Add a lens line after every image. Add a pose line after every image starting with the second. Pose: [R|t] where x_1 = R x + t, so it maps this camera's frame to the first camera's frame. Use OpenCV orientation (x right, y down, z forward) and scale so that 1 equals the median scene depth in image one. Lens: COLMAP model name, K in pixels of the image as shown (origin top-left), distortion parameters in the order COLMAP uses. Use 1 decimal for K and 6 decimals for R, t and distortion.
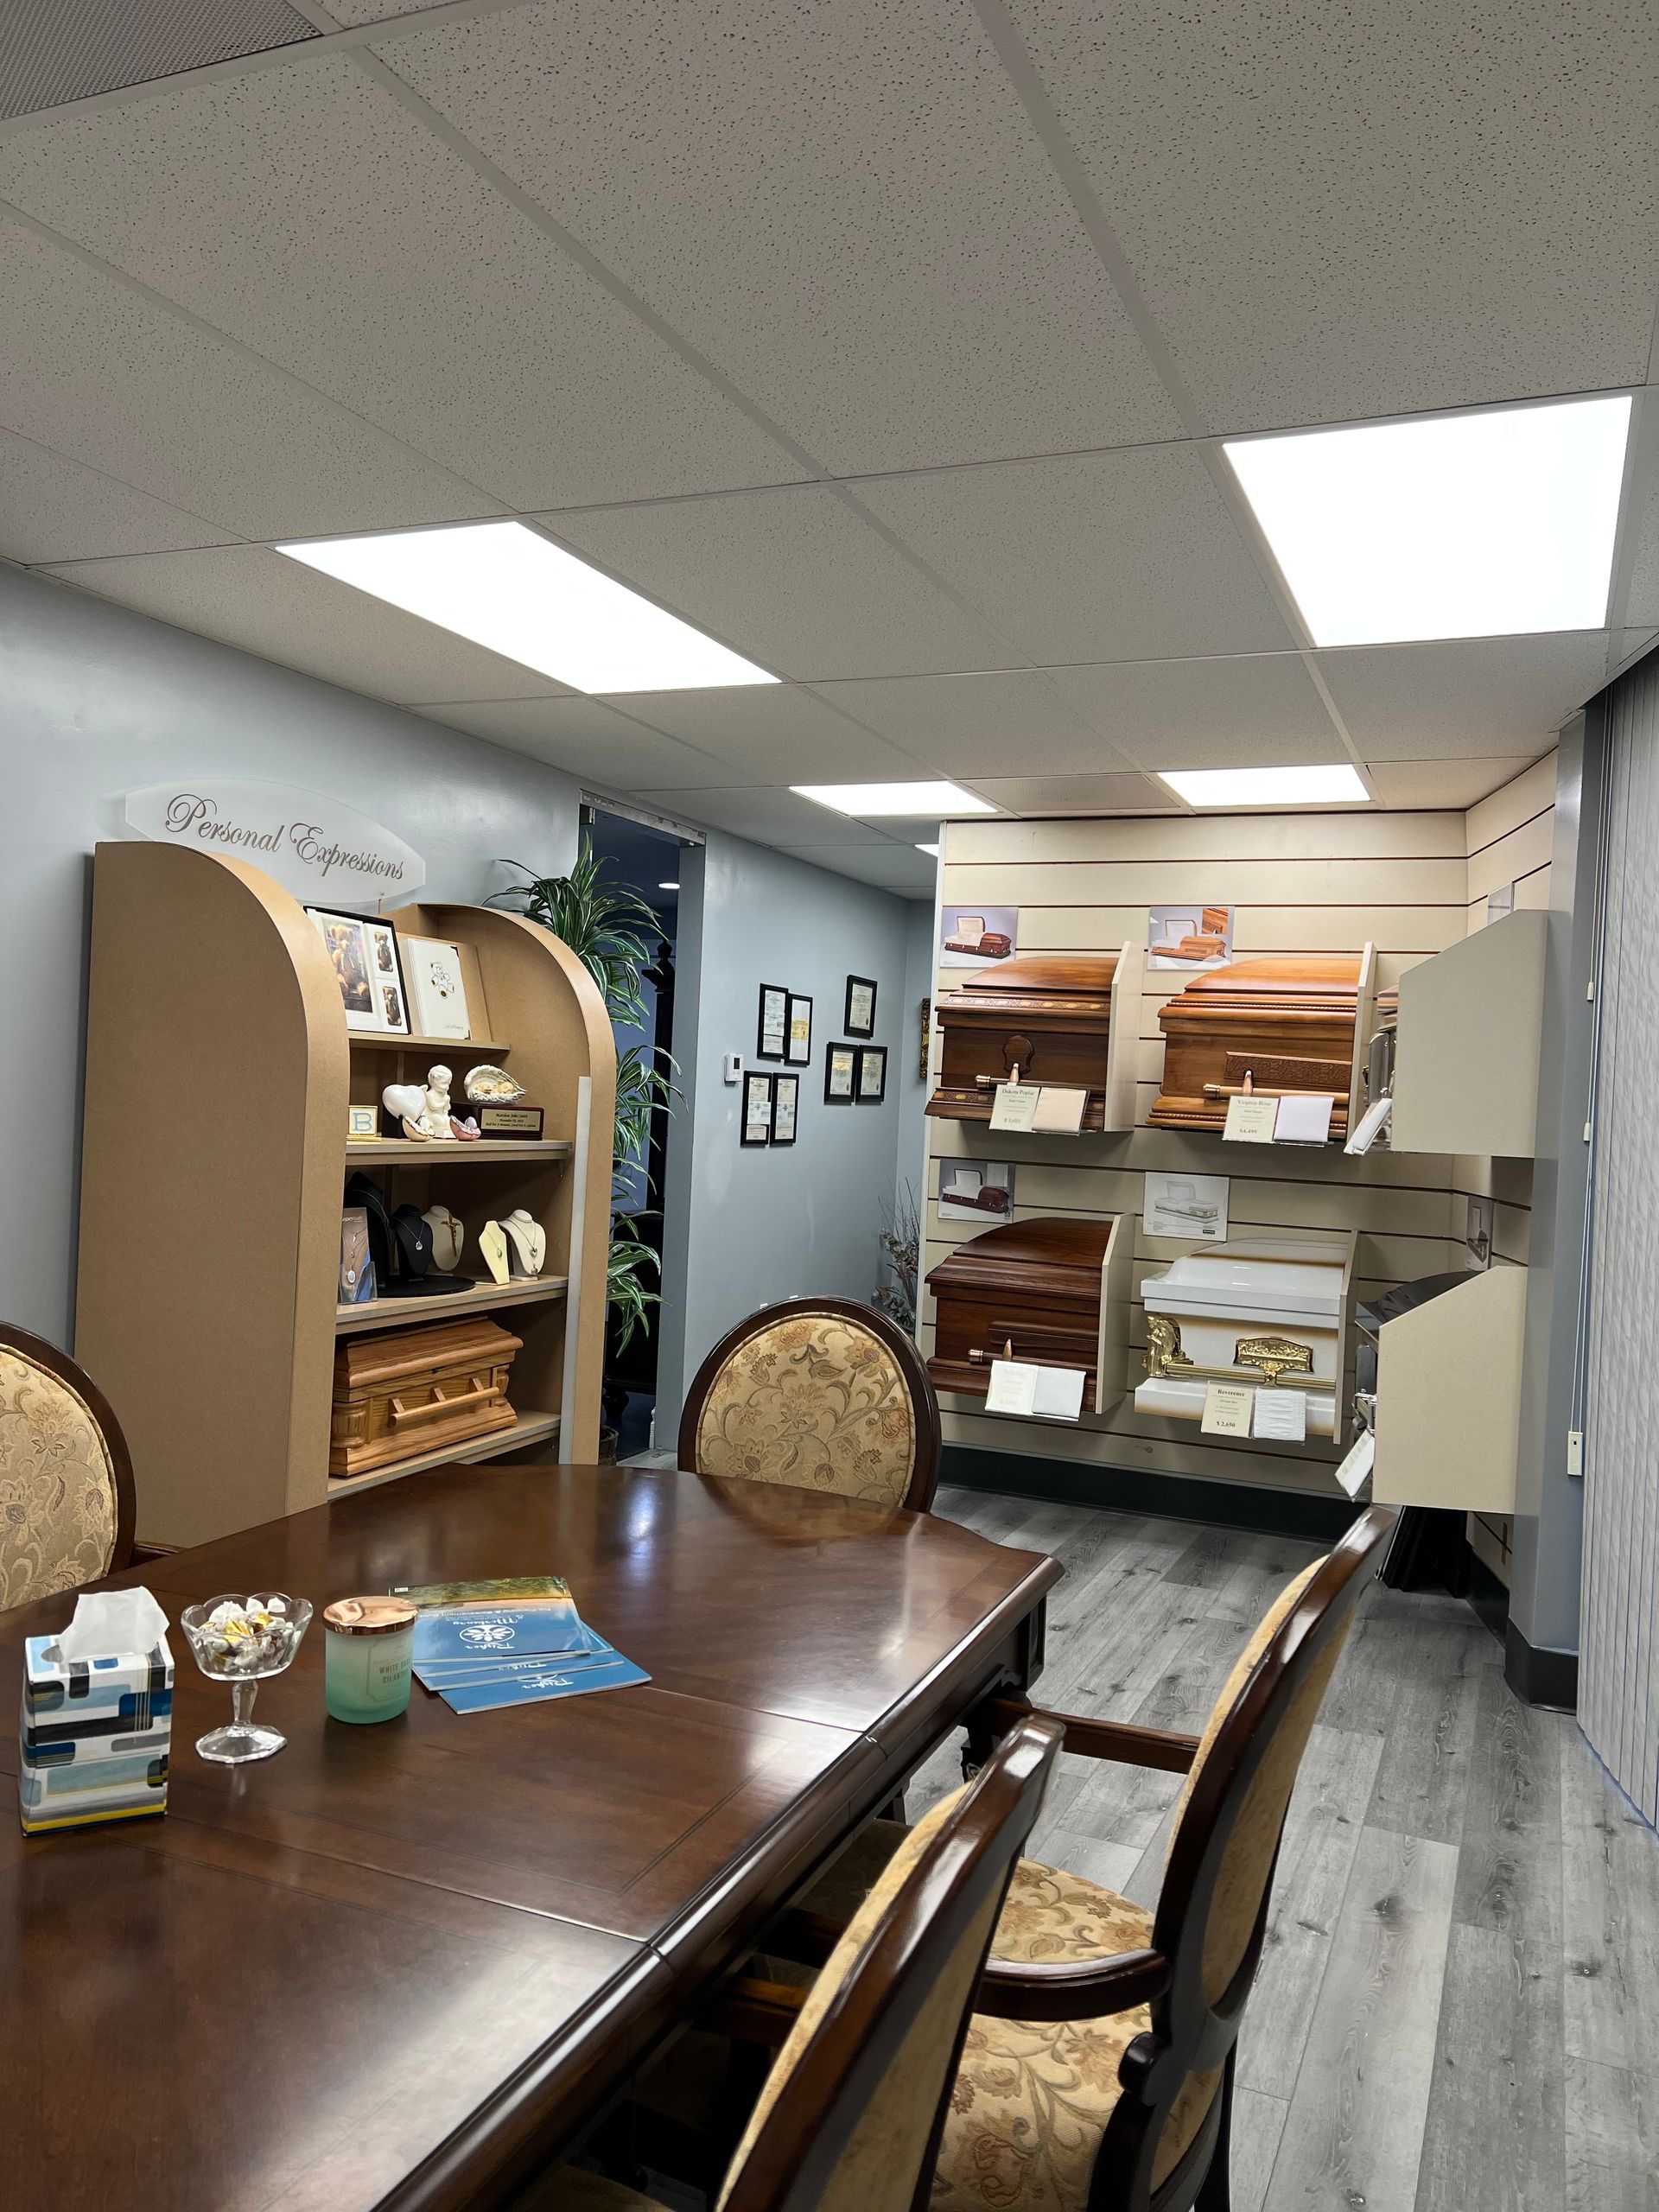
lens RADIAL K [[1666.8, 0, 825.2], [0, 1666.8, 1106.7], [0, 0, 1]] dist [0.040760, -0.005640]
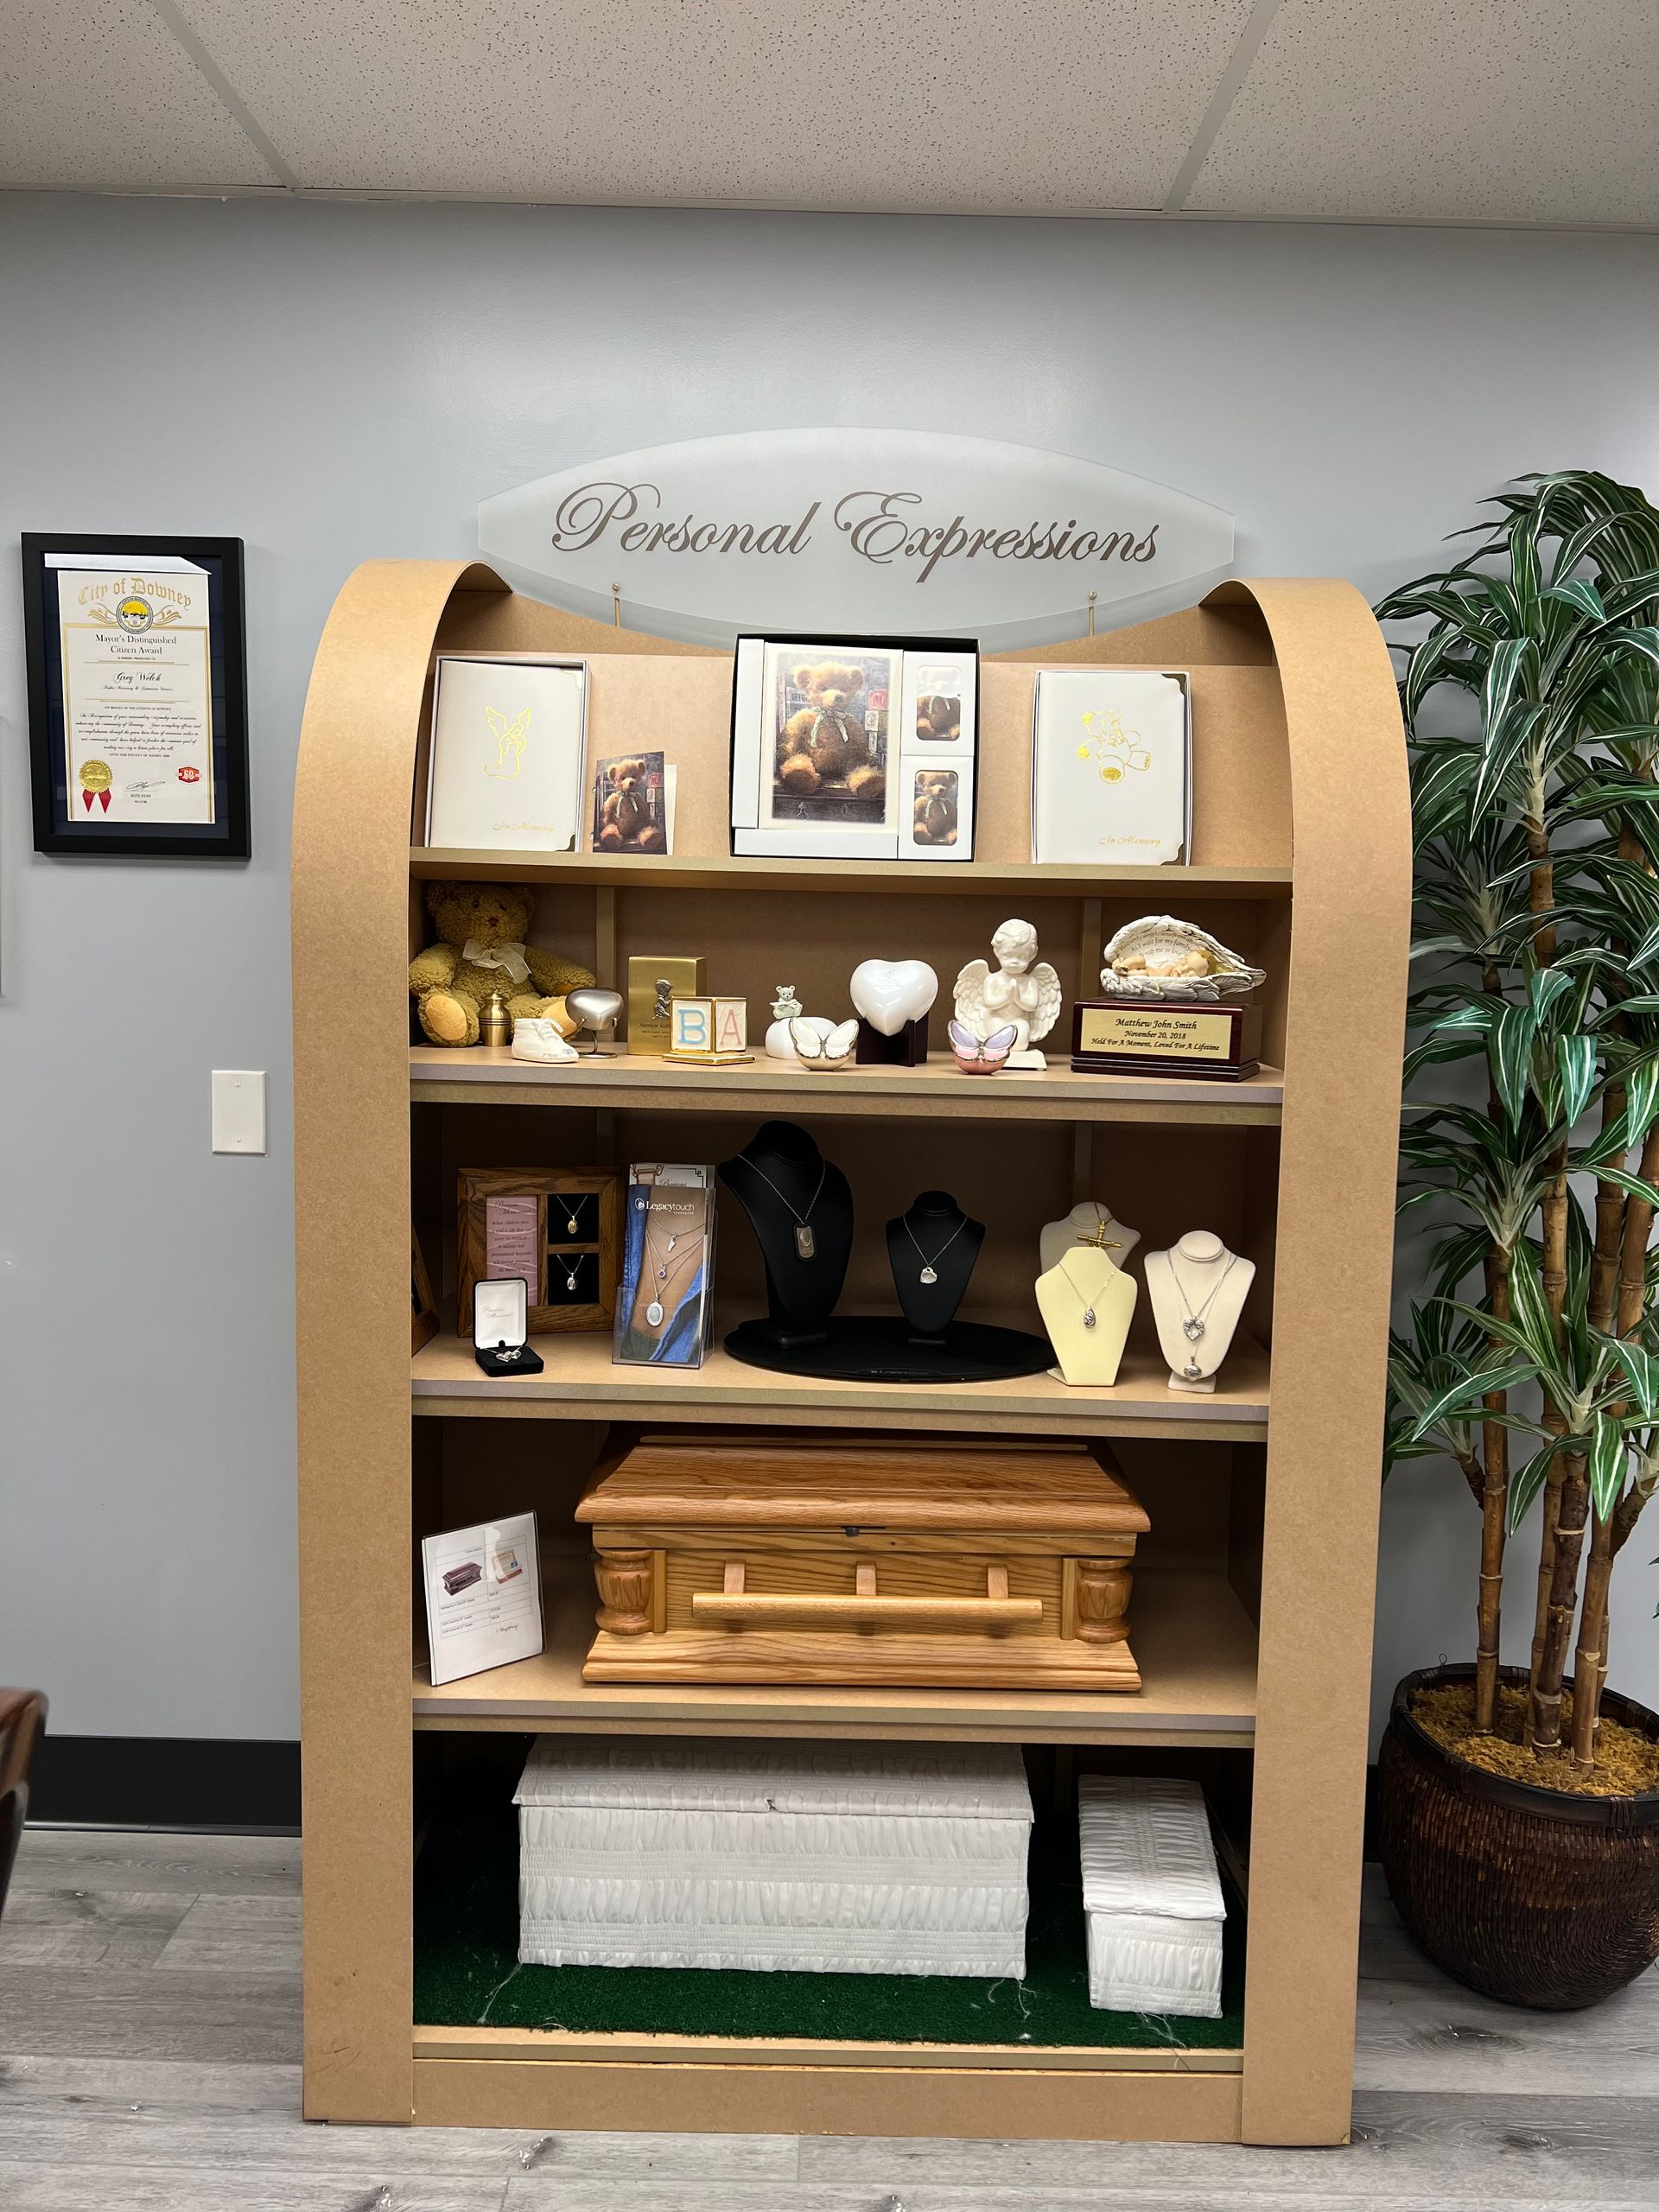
lens RADIAL K [[1666.8, 0, 831.3], [0, 1666.8, 1105.8], [0, 0, 1]] dist [0.040760, -0.005640]
pose [[0.388484, 0.061346, -0.919411, 0.253464], [-0.013946, 0.998059, 0.060701, 0.001036], [0.921350, -0.010759, 0.388585, 0.943102]]
